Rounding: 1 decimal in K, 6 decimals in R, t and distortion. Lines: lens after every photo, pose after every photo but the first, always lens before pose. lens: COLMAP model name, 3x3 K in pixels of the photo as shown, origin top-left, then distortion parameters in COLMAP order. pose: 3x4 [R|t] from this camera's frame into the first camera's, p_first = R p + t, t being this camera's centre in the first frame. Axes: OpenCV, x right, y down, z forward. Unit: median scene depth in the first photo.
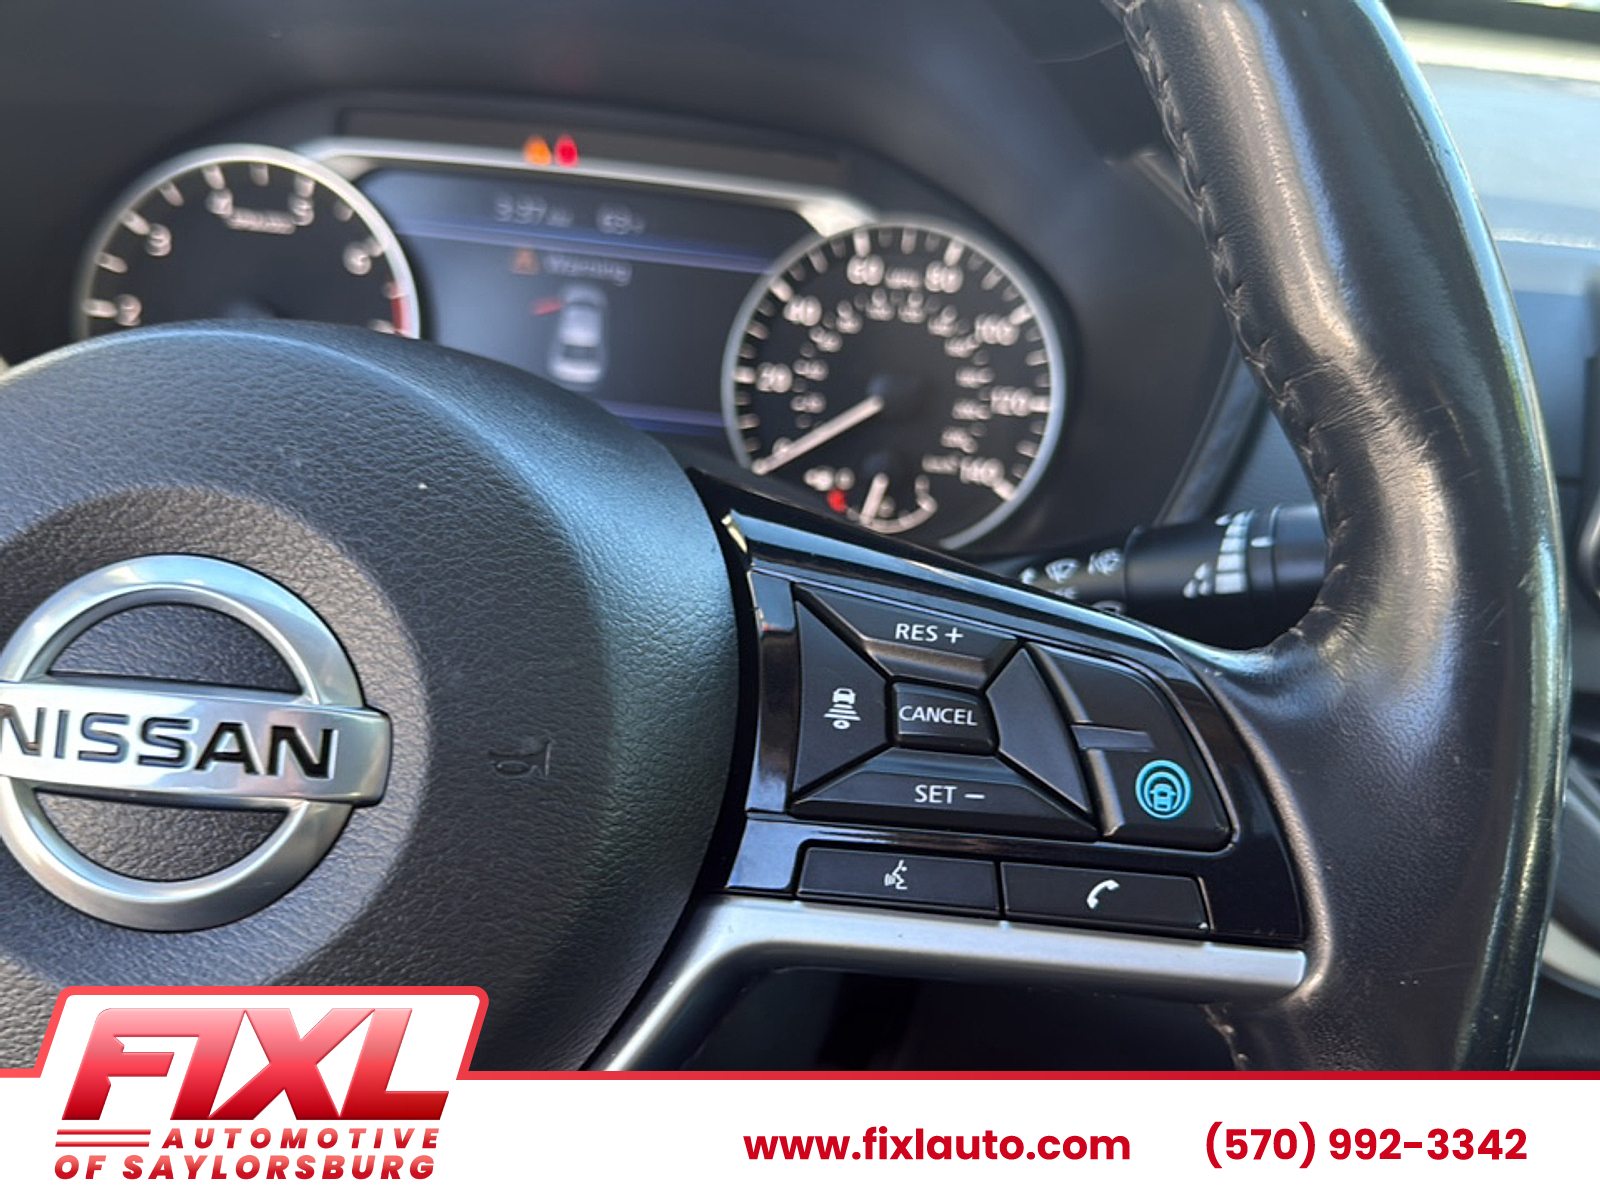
lens RADIAL K [[1478.6, 0, 806.9], [0, 1478.6, 605.4], [0, 0, 1]] dist [0.112741, -0.305869]
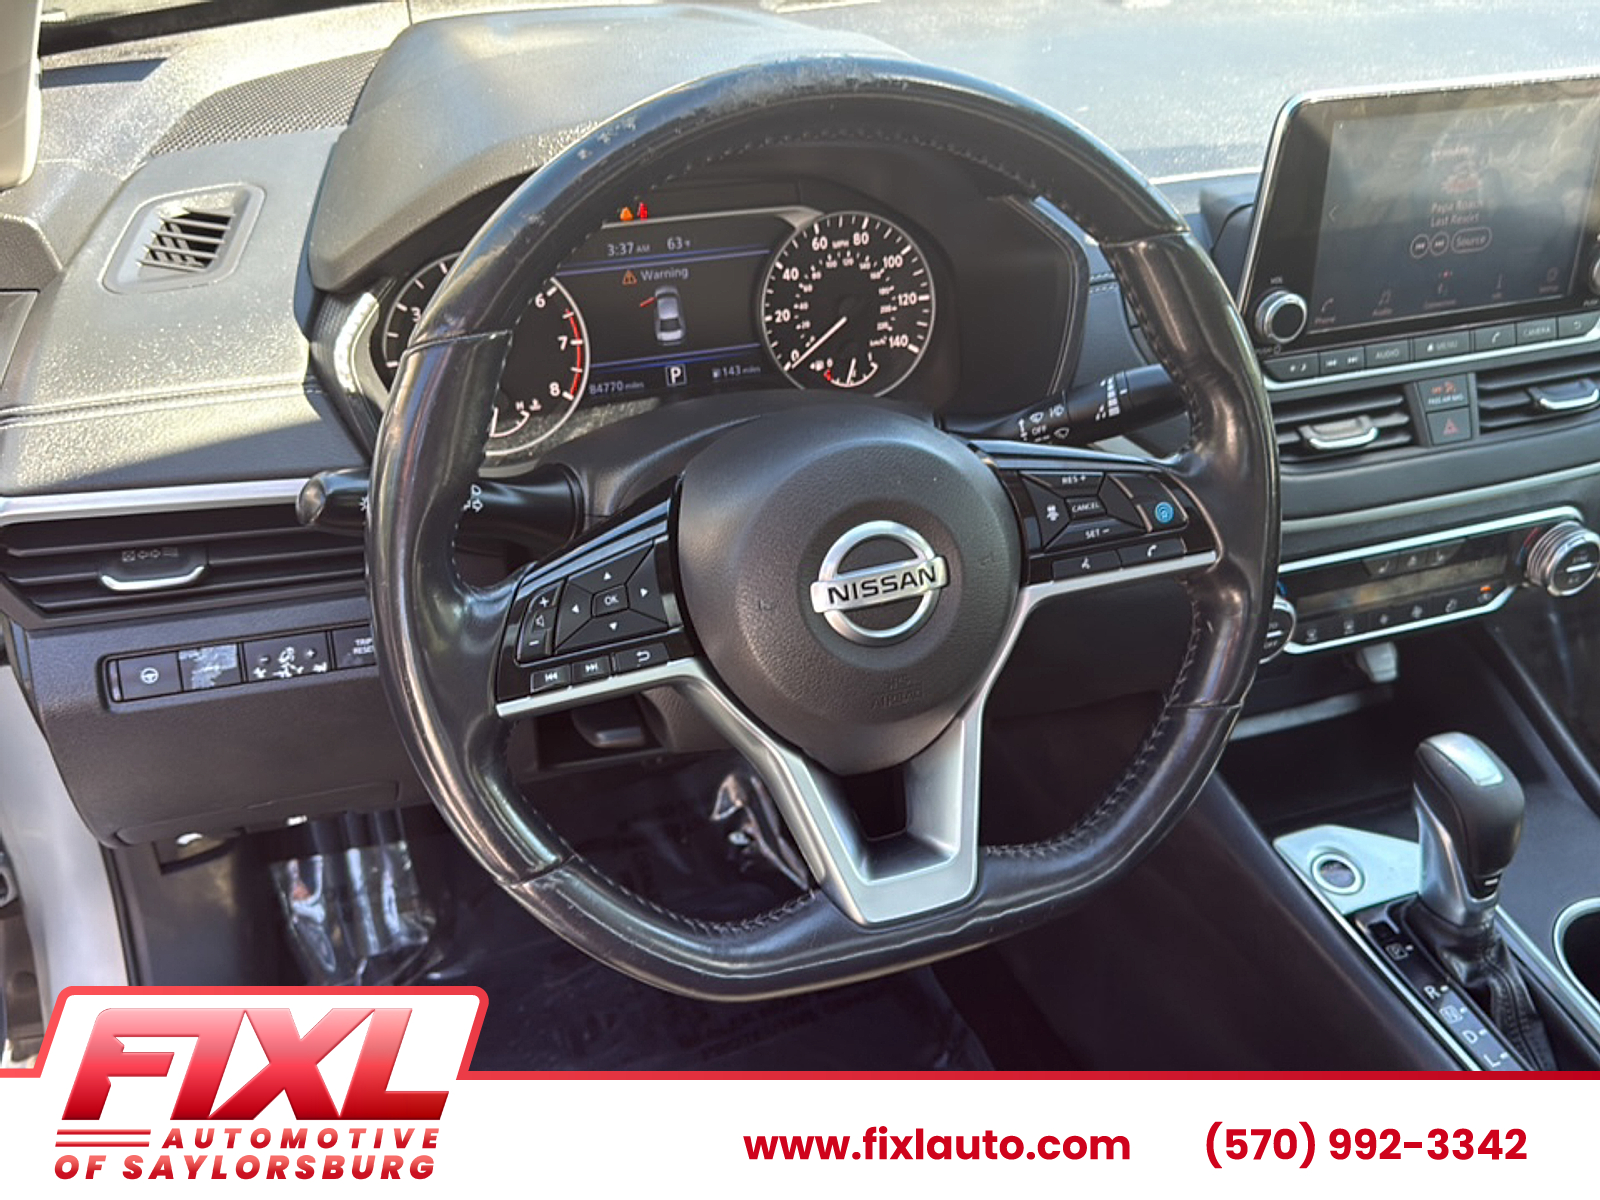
lens RADIAL K [[1442.5, 0, 800.0], [0, 1442.5, 600.0], [0, 0, 1]] dist [0.163450, -0.376033]
pose [[0.927889, -0.270775, 0.256327, -0.541127], [0.208495, 0.946744, 0.245369, -0.253993], [-0.309116, -0.174232, 0.934928, -0.679109]]
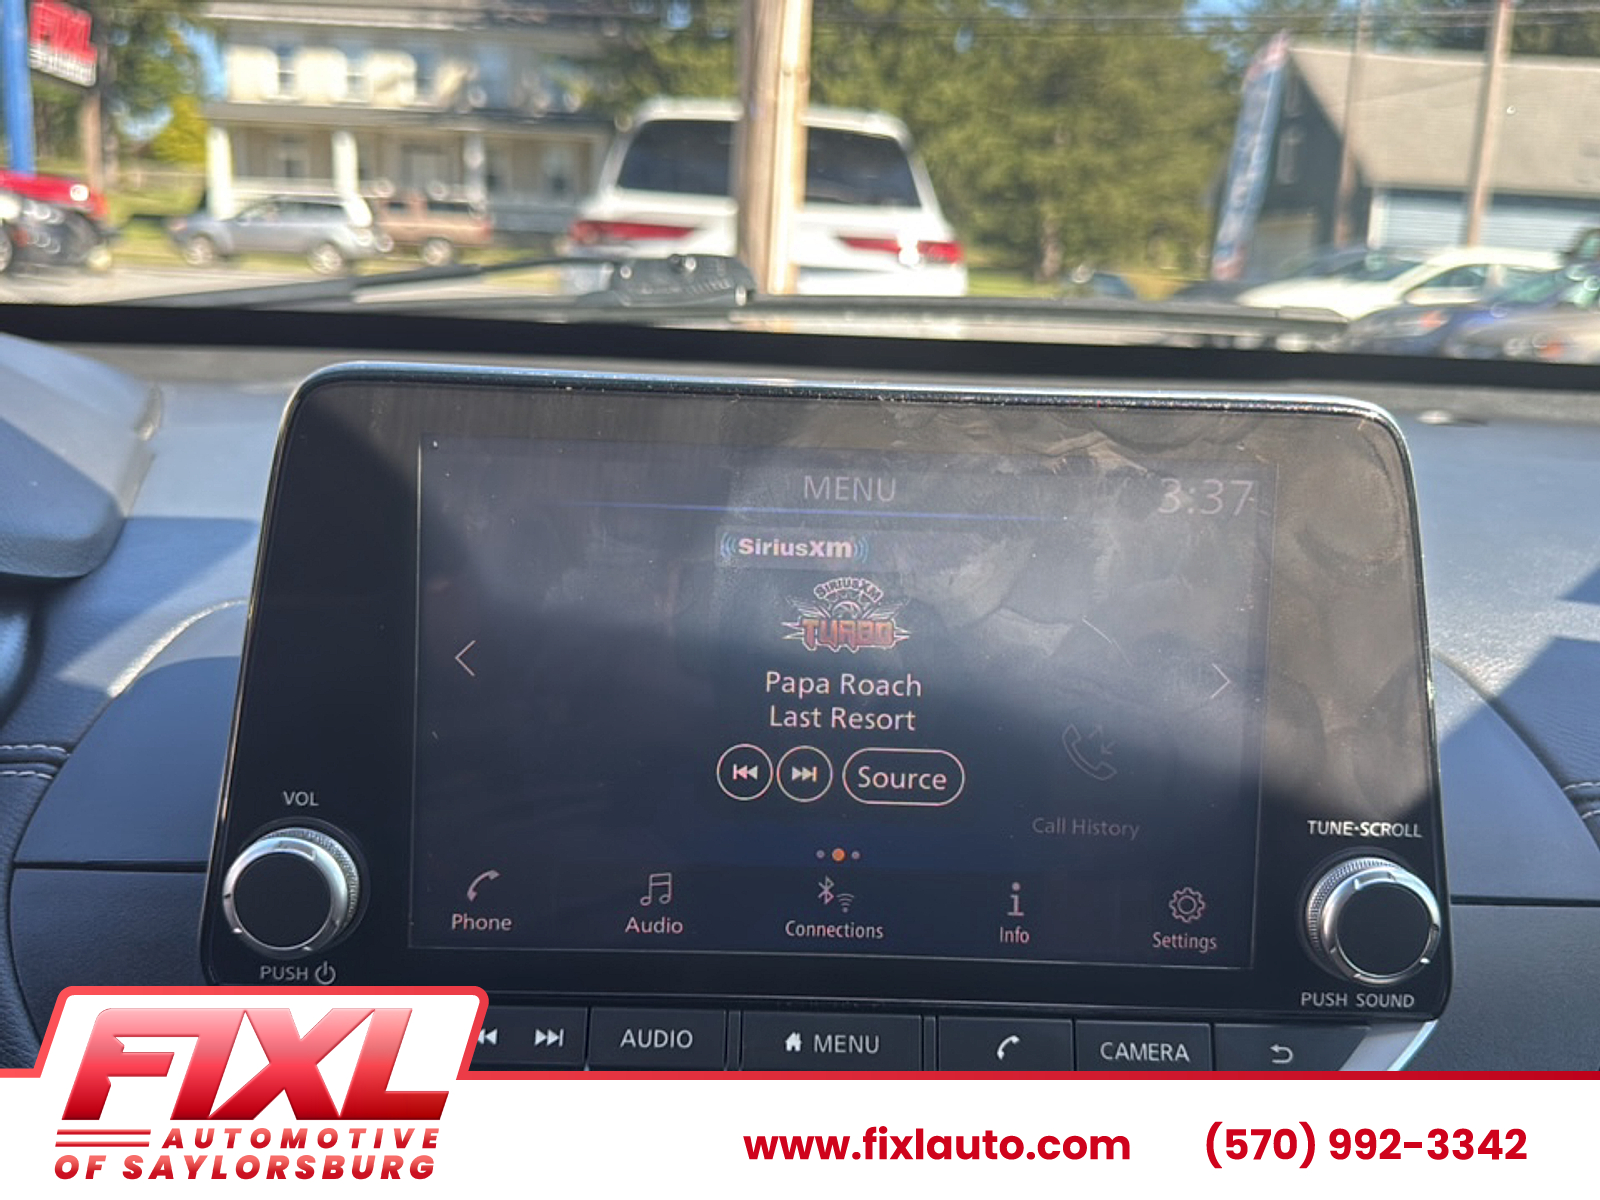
lens RADIAL K [[1442.5, 0, 800.0], [0, 1442.5, 600.0], [0, 0, 1]] dist [0.163450, -0.376033]
pose [[0.996980, -0.071872, 0.029419, 0.629211], [0.076344, 0.976488, -0.201599, -0.026273], [-0.014238, 0.203236, 0.979026, 0.047111]]
